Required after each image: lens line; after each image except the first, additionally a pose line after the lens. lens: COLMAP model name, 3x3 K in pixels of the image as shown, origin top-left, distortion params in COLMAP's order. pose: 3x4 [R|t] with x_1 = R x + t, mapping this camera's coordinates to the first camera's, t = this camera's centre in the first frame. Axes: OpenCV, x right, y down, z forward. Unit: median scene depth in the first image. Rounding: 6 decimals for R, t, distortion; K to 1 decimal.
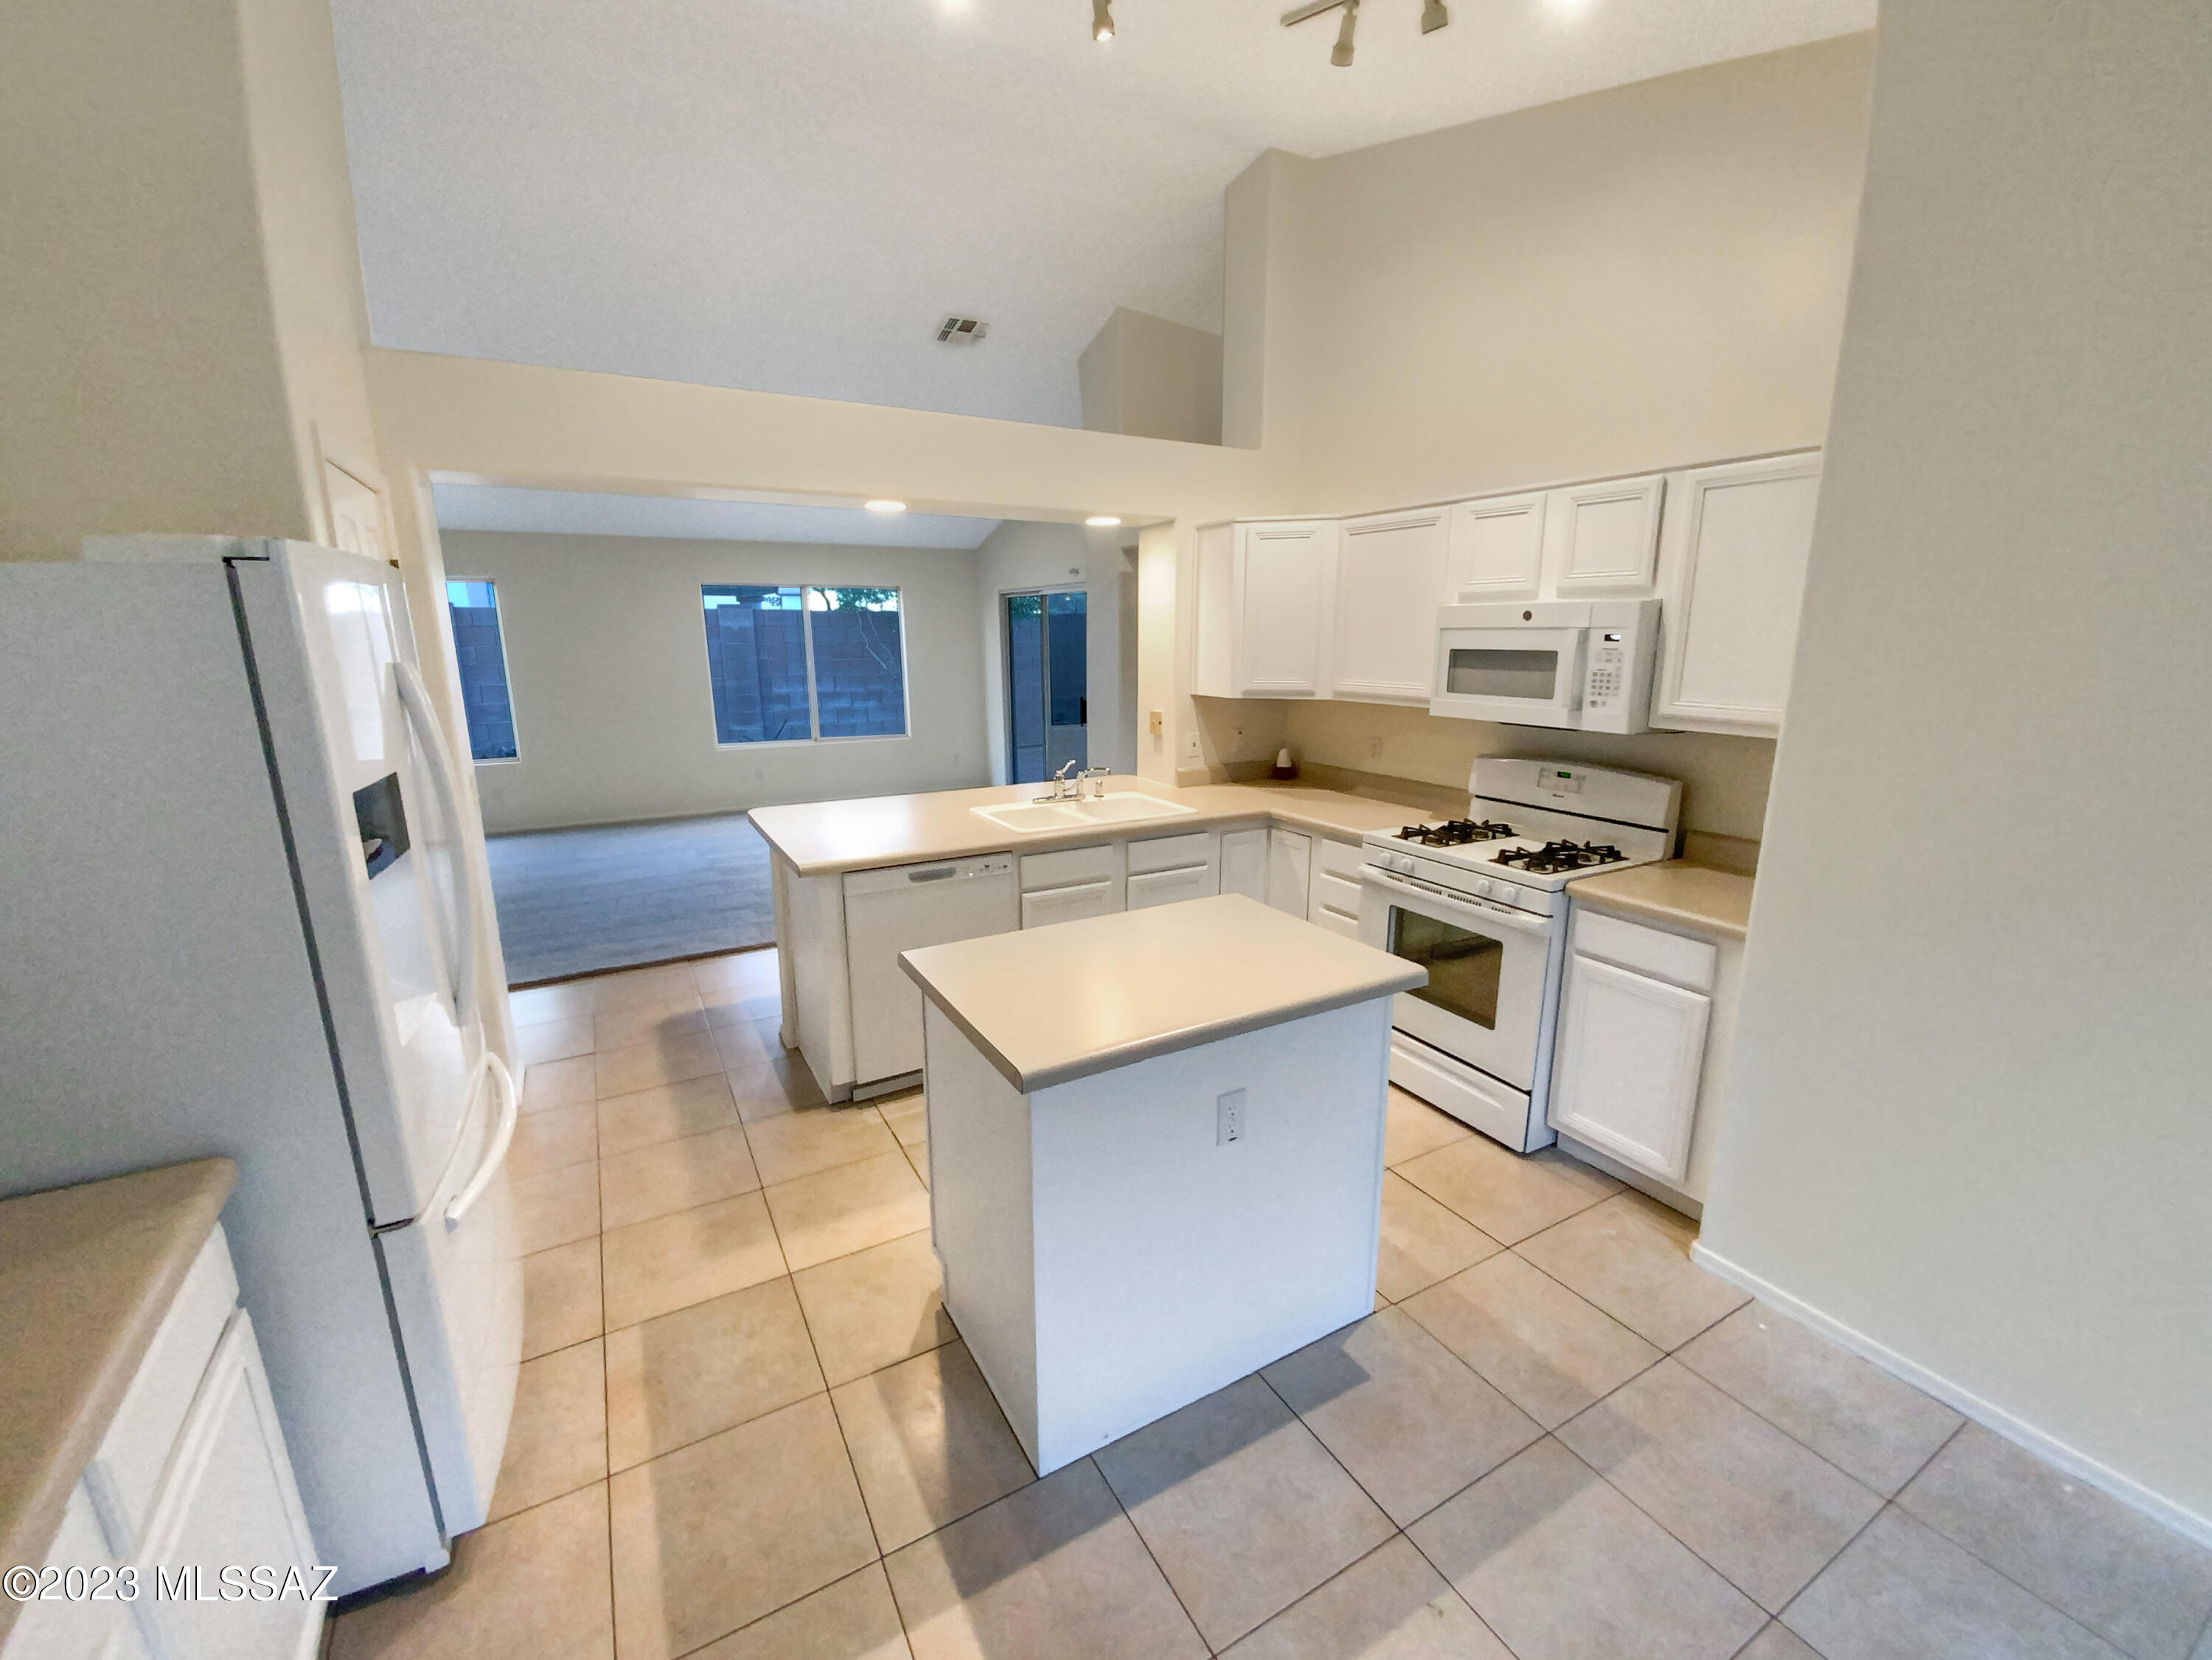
lens RADIAL K [[912.0, 0, 1096.1], [0, 912.0, 835.8], [0, 0, 1]] dist [-0.003307, -0.002198]
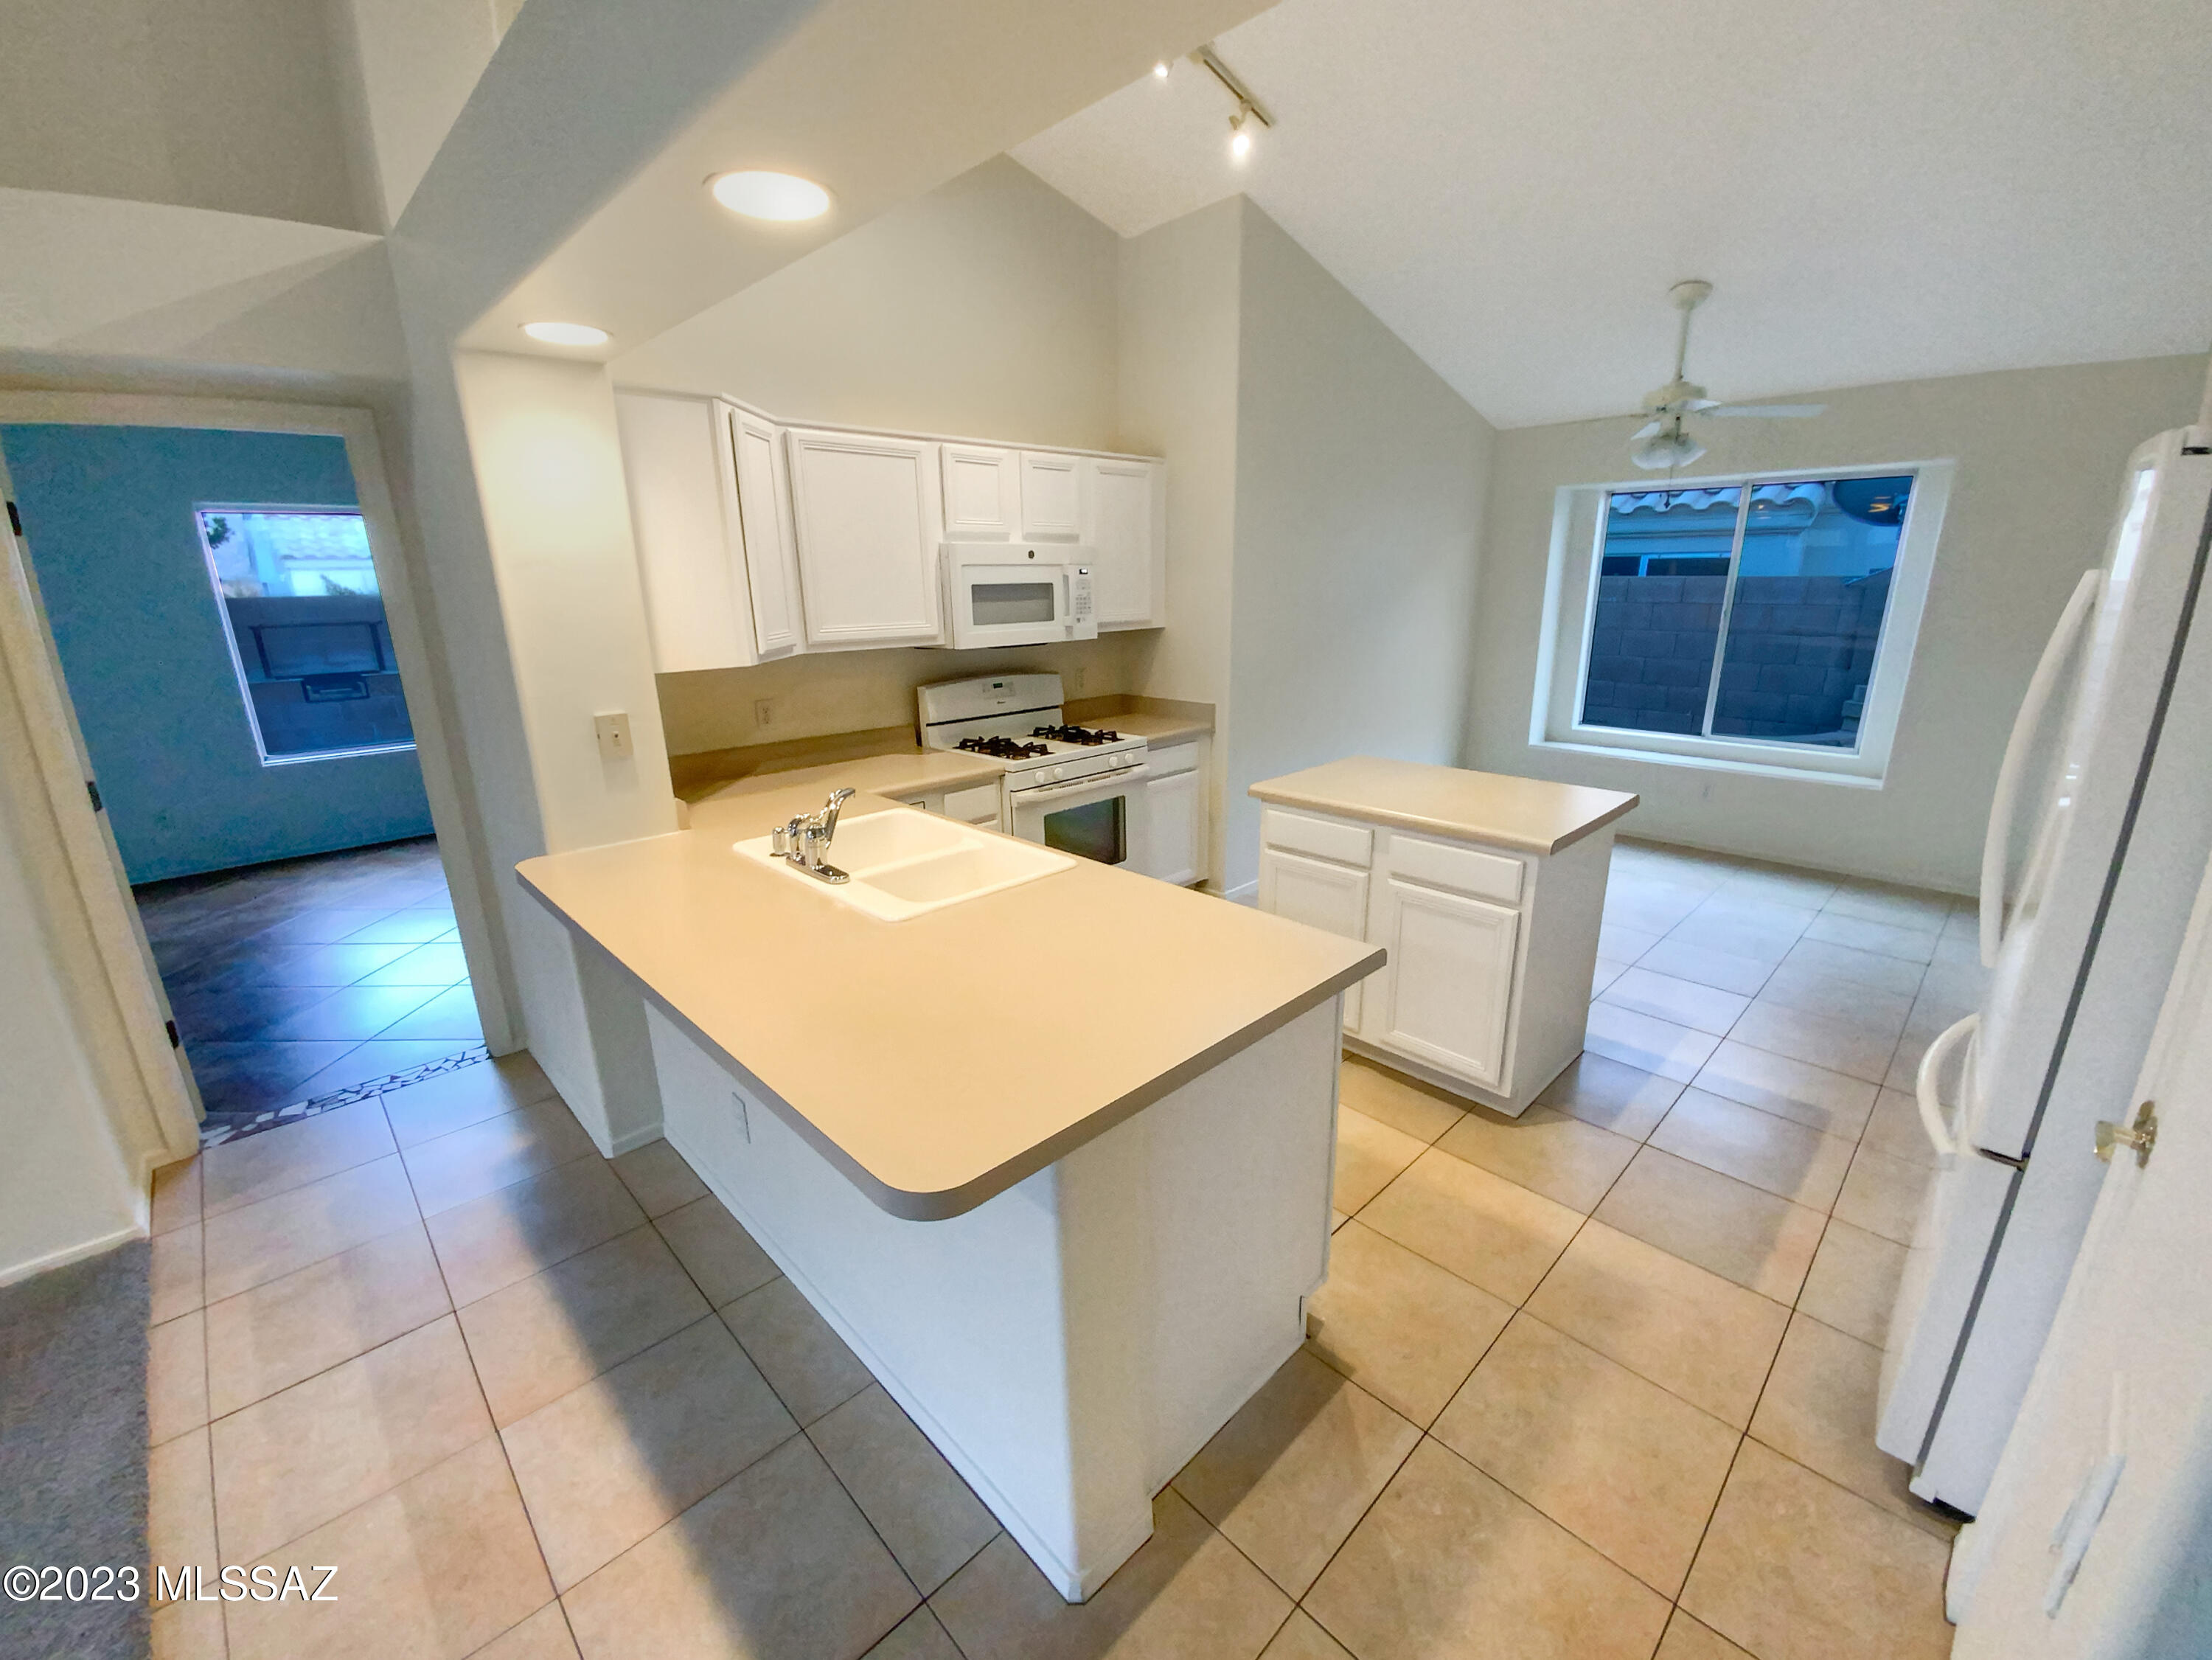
lens RADIAL K [[912.0, 0, 1108.0], [0, 912.0, 835.5], [0, 0, 1]] dist [-0.003307, -0.002198]
pose [[-0.262664, -0.254725, 0.930657, -0.797996], [0.227248, 0.921061, 0.316236, -0.254587], [-0.937745, 0.294554, -0.184044, 1.225483]]
